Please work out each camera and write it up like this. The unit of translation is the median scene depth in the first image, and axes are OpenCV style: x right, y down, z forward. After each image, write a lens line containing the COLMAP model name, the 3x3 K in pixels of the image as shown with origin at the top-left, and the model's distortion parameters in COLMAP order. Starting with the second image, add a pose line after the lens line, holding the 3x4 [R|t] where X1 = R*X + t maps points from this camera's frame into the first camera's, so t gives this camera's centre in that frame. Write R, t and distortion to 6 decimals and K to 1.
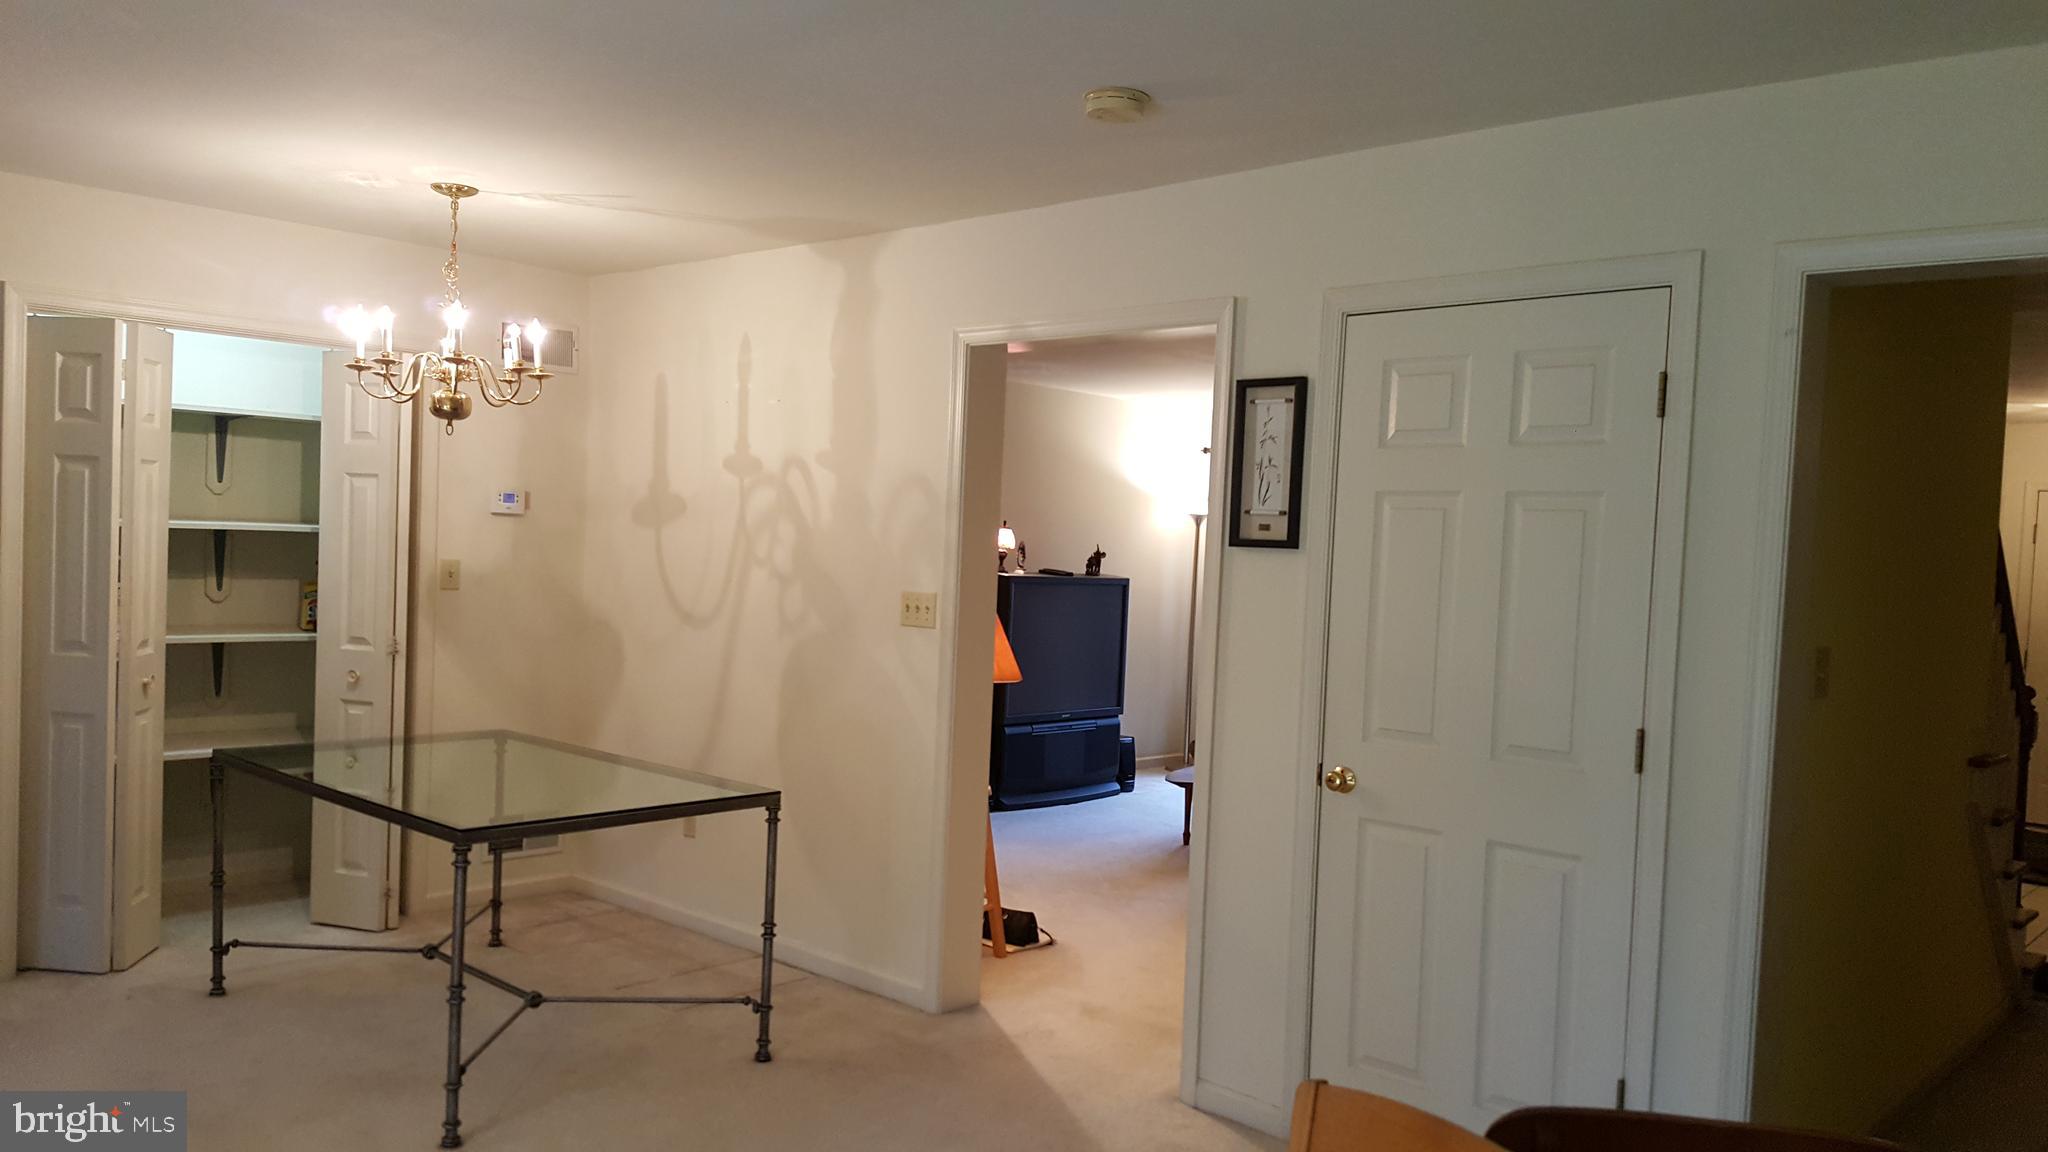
lens RADIAL K [[1540.6, 0, 1038.7], [0, 1540.6, 618.3], [0, 0, 1]] dist [0.187649, -0.322209]
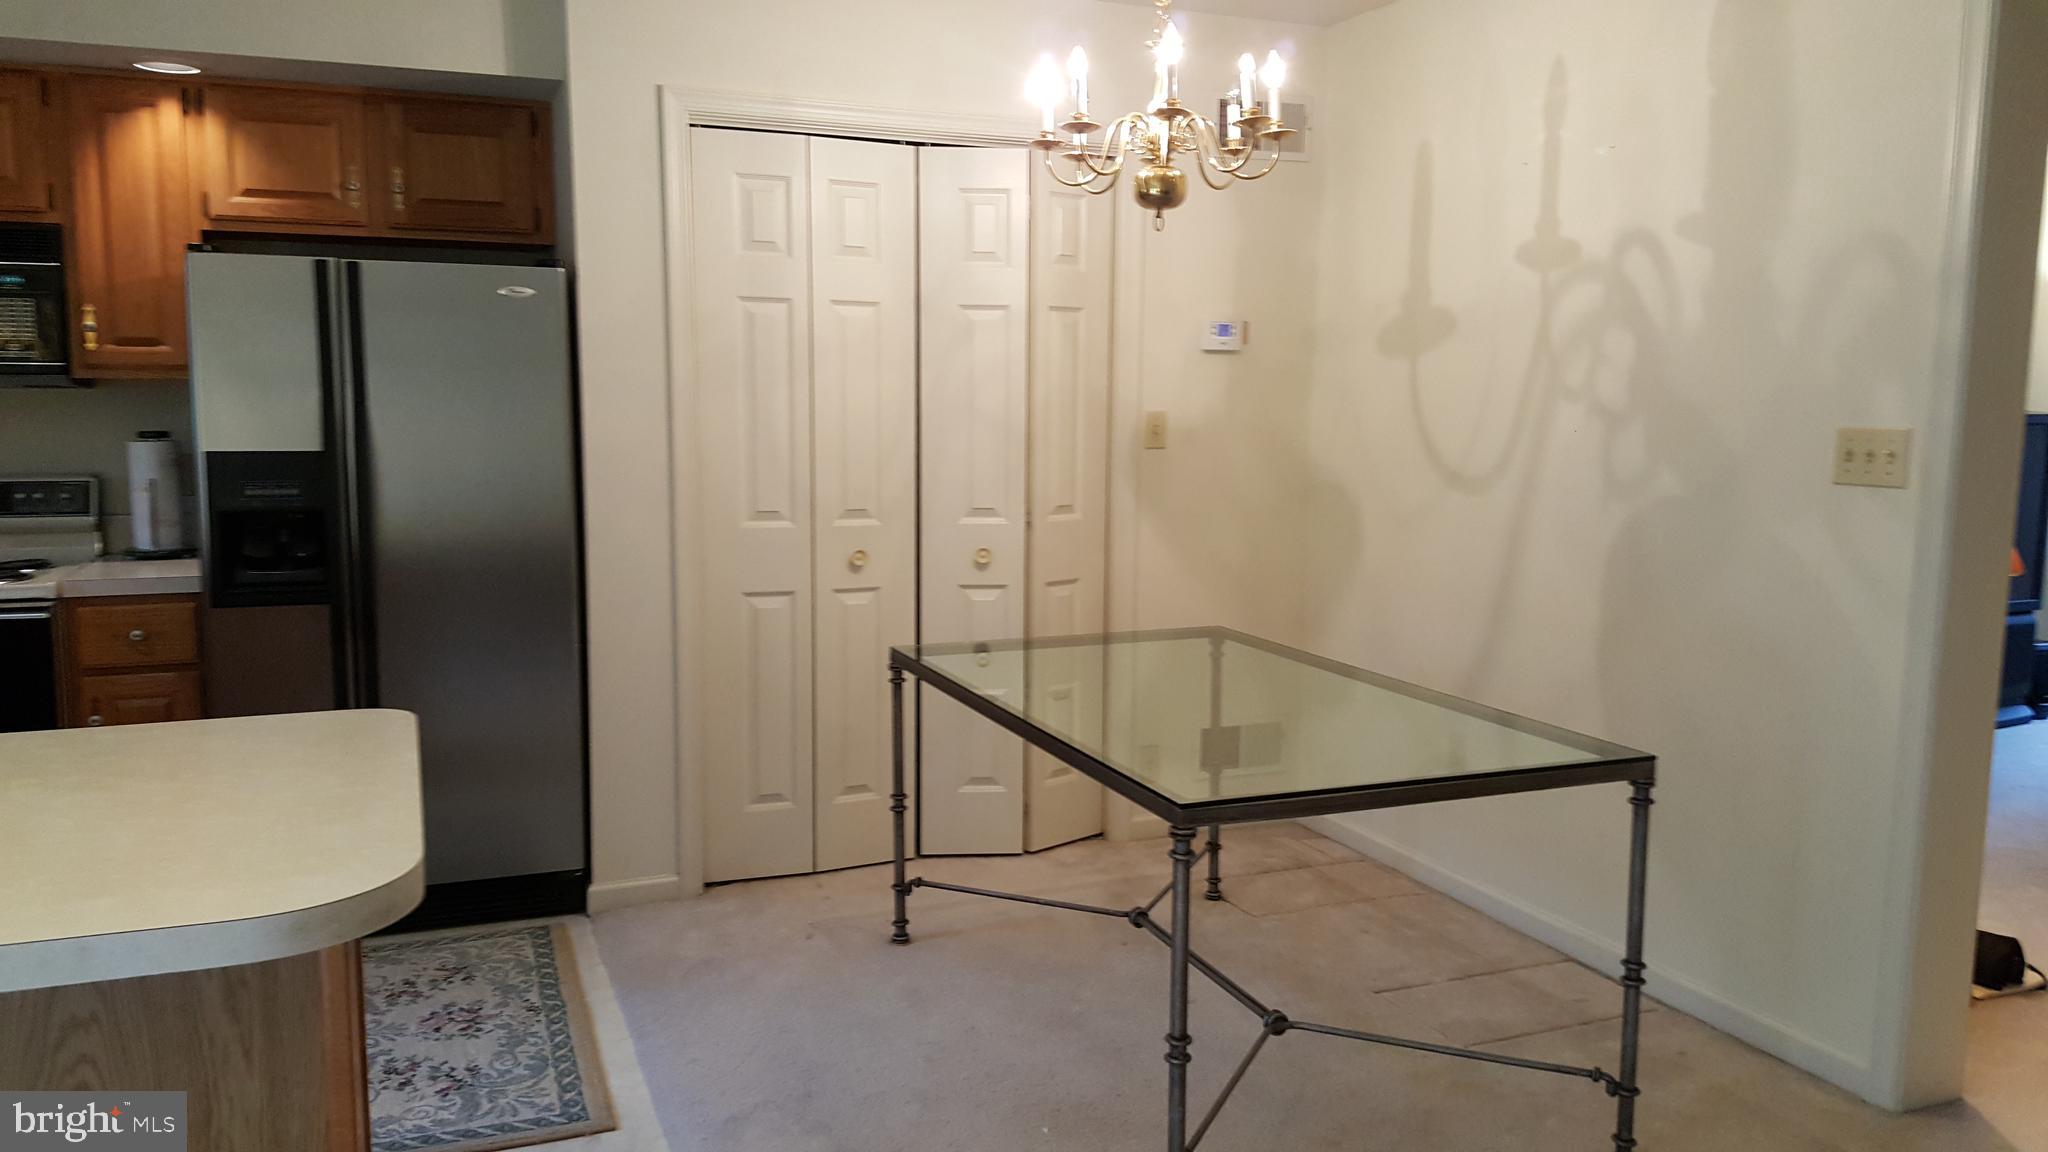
lens RADIAL K [[1540.6, 0, 1038.7], [0, 1540.6, 618.3], [0, 0, 1]] dist [0.187649, -0.322209]
pose [[0.909346, 0.025683, -0.415246, -0.115238], [0.010283, 0.996400, 0.084147, 0.001521], [0.415913, -0.080788, 0.905809, 0.294884]]
